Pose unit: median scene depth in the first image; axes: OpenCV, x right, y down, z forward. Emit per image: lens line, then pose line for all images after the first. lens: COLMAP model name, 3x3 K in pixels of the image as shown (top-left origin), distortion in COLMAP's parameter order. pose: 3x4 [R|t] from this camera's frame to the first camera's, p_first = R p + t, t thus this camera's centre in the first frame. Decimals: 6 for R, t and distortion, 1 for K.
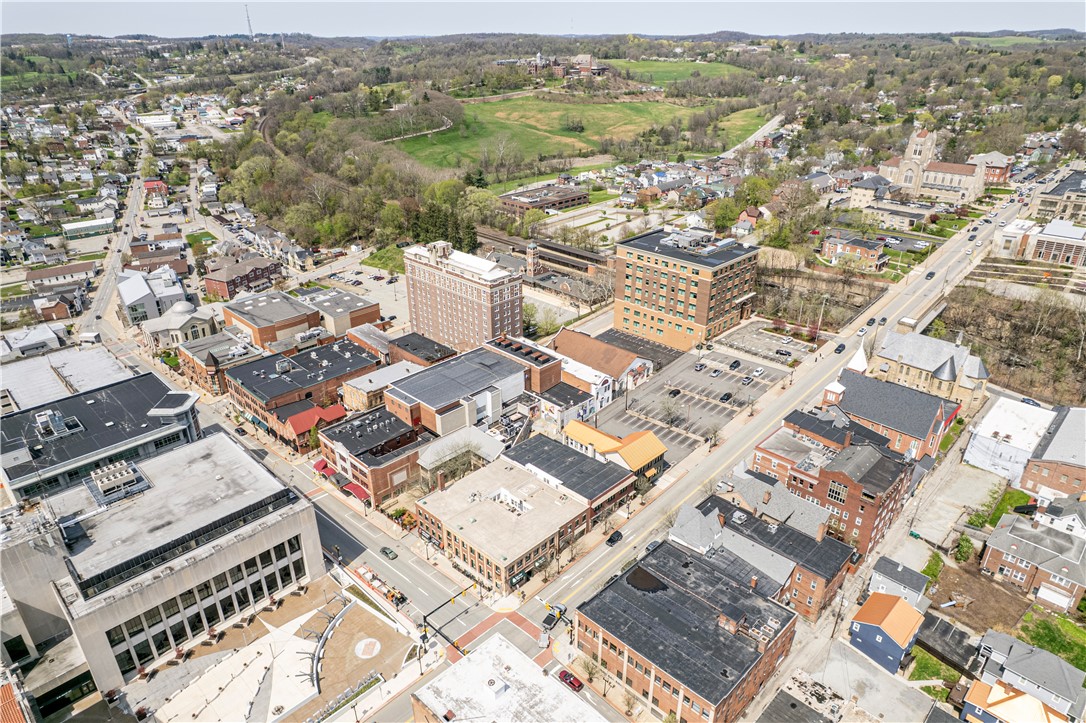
lens RADIAL K [[696.5, 0, 547.4], [0, 696.5, 369.3], [0, 0, 1]] dist [-0.078019, 0.071223]
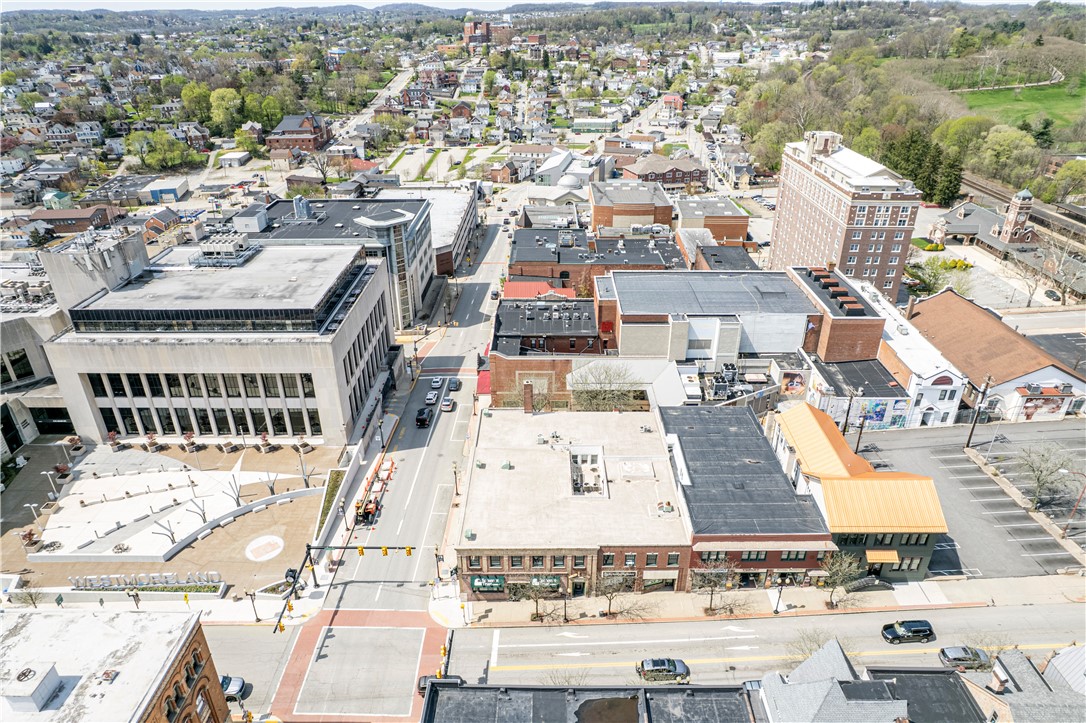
lens RADIAL K [[696.5, 0, 544.6], [0, 696.5, 368.7], [0, 0, 1]] dist [-0.078019, 0.071223]
pose [[0.691702, 0.335179, -0.639690, 0.197591], [-0.317167, 0.936769, 0.147885, 0.028880], [0.648810, 0.100596, 0.754272, 0.404916]]
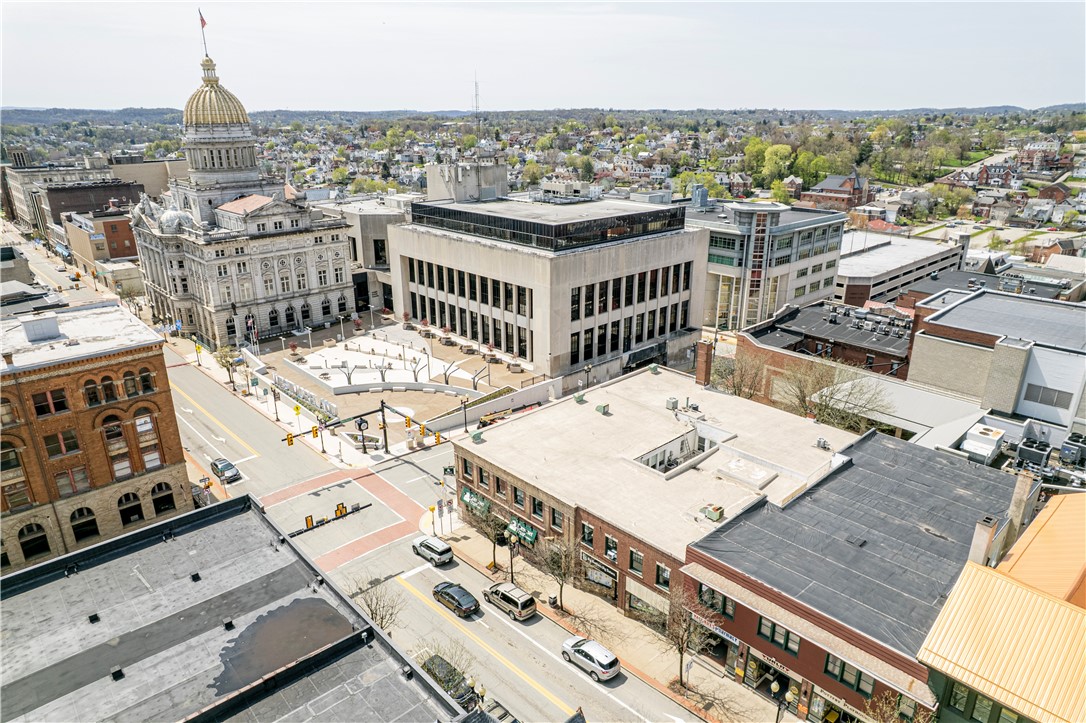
lens RADIAL K [[696.5, 0, 544.6], [0, 696.5, 371.9], [0, 0, 1]] dist [-0.078019, 0.071223]
pose [[-0.051712, 0.352350, -0.934439, 0.238075], [-0.439372, 0.832239, 0.338128, 0.039362], [0.896816, 0.428051, 0.111776, 0.653011]]
